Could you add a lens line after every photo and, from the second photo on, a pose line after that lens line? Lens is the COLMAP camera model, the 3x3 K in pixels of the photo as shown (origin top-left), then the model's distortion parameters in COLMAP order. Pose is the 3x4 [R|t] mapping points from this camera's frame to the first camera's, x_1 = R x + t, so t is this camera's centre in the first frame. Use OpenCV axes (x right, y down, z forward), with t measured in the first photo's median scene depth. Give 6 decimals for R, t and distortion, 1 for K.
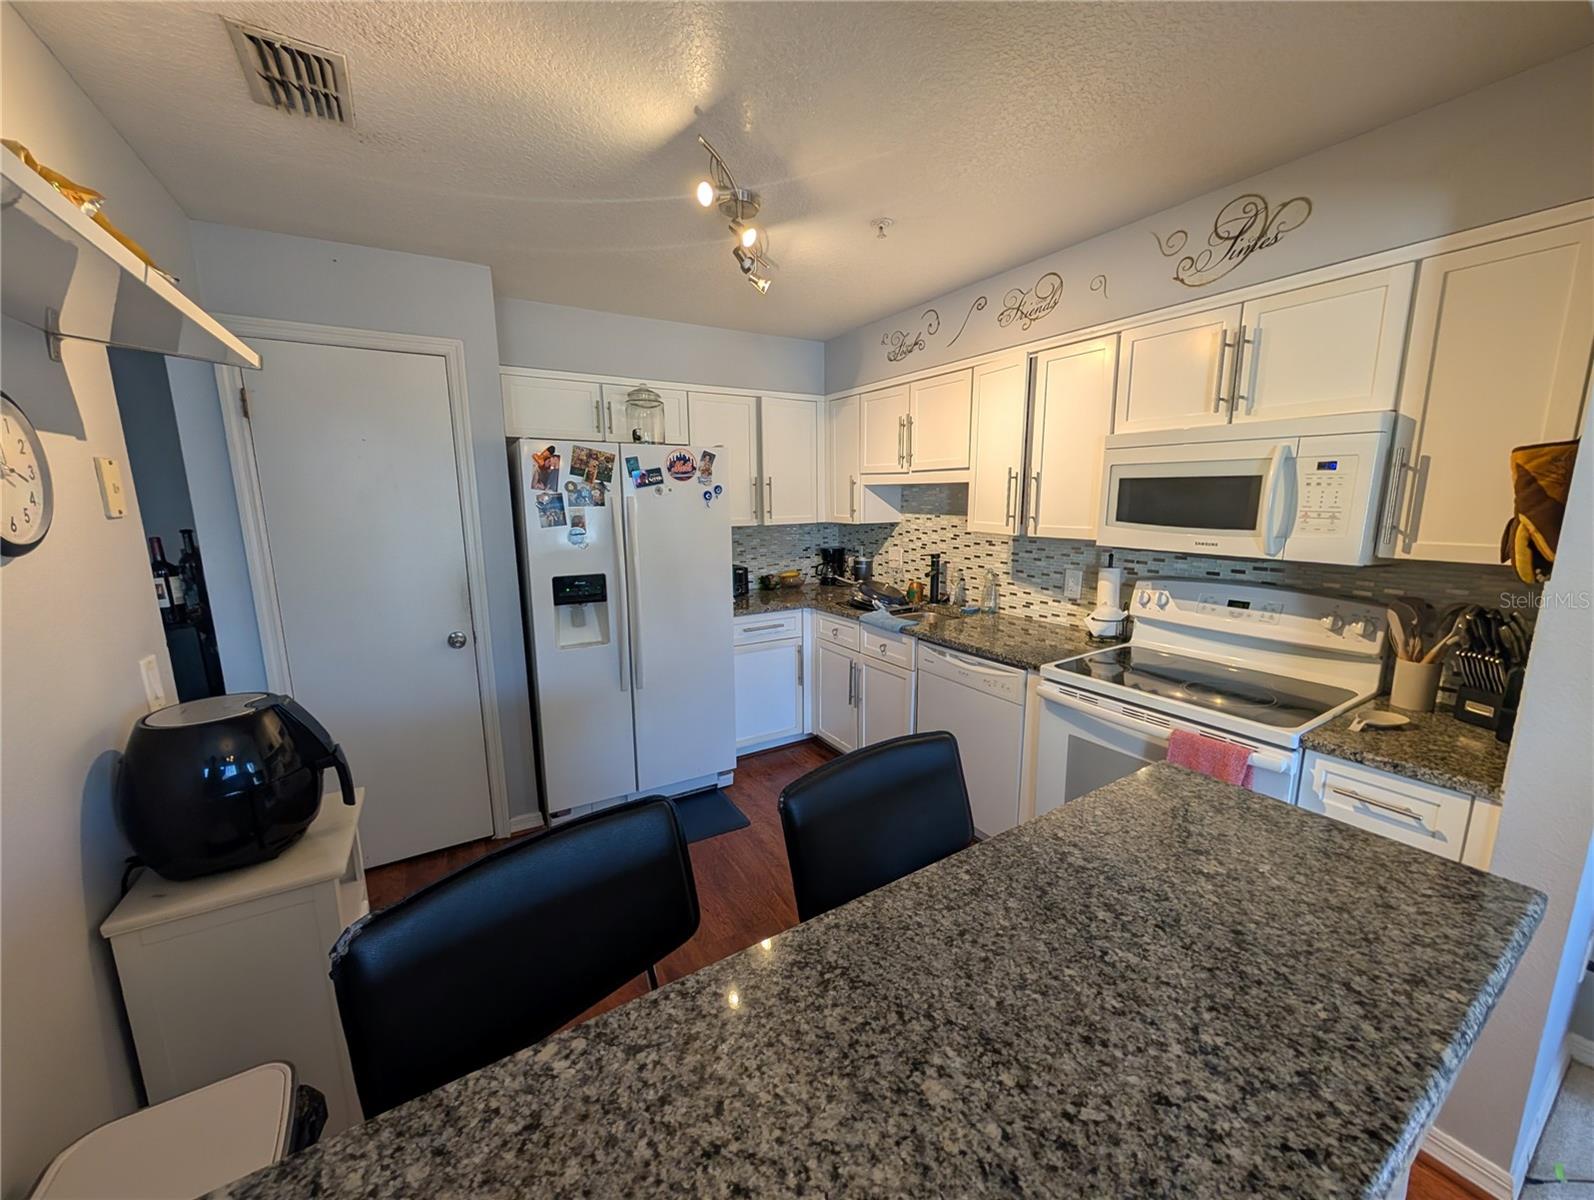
lens RADIAL K [[601.2, 0, 802.0], [0, 601.2, 602.6], [0, 0, 1]] dist [-0.002330, 0.000376]
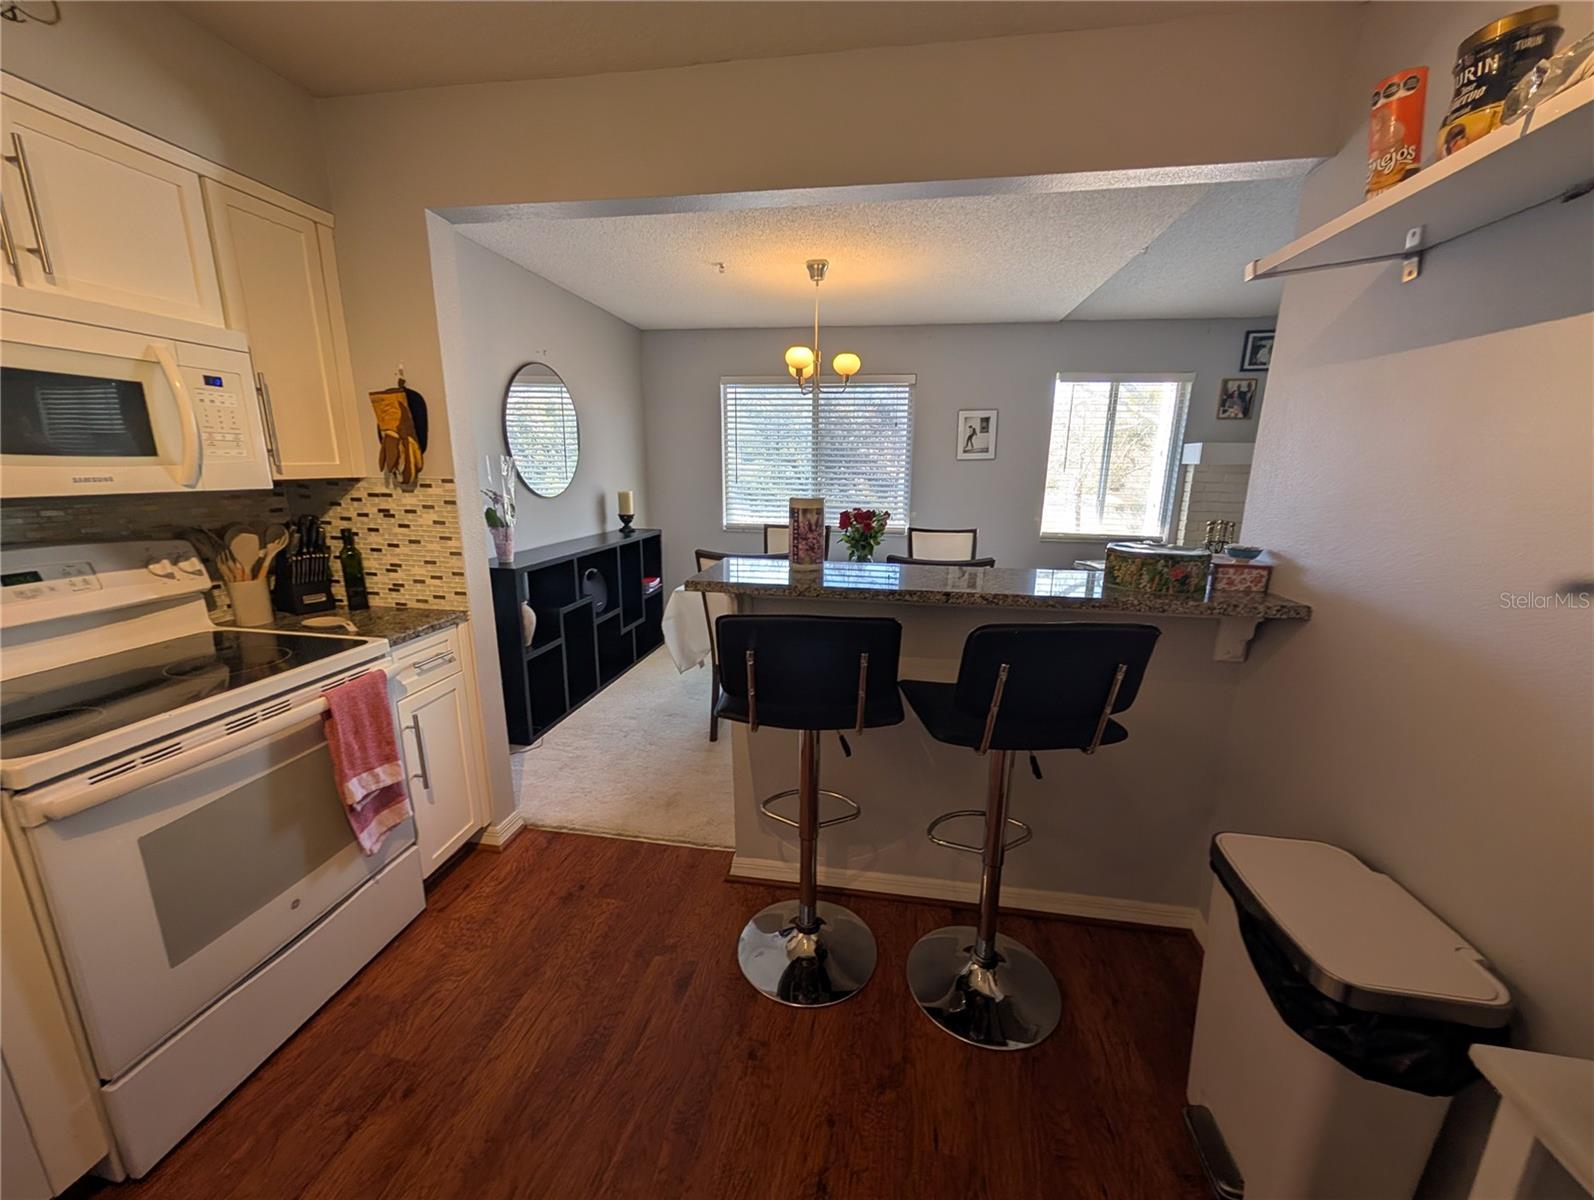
lens RADIAL K [[601.2, 0, 802.0], [0, 601.2, 602.6], [0, 0, 1]] dist [-0.002330, 0.000376]
pose [[-0.760731, -0.146955, 0.632213, -0.252400], [0.111388, 0.930024, 0.350212, -0.080899], [-0.639439, 0.336838, -0.691129, 0.702075]]
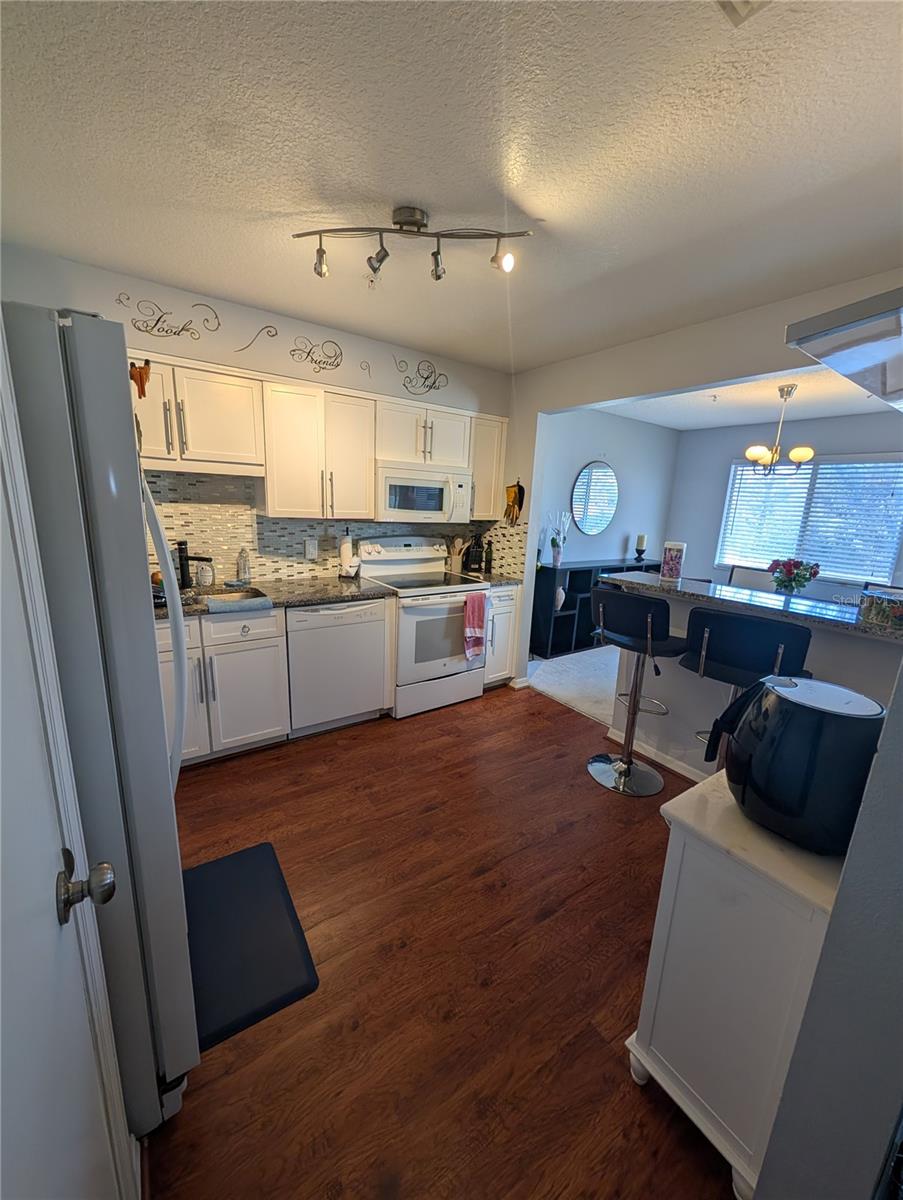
lens RADIAL K [[452.6, 0, 449.5], [0, 452.6, 603.3], [0, 0, 1]] dist [-0.002330, 0.000376]
pose [[-0.062038, -0.216440, 0.974323, -0.723155], [0.136377, 0.965209, 0.223099, -0.108224], [-0.988713, 0.146716, -0.030362, 0.711894]]
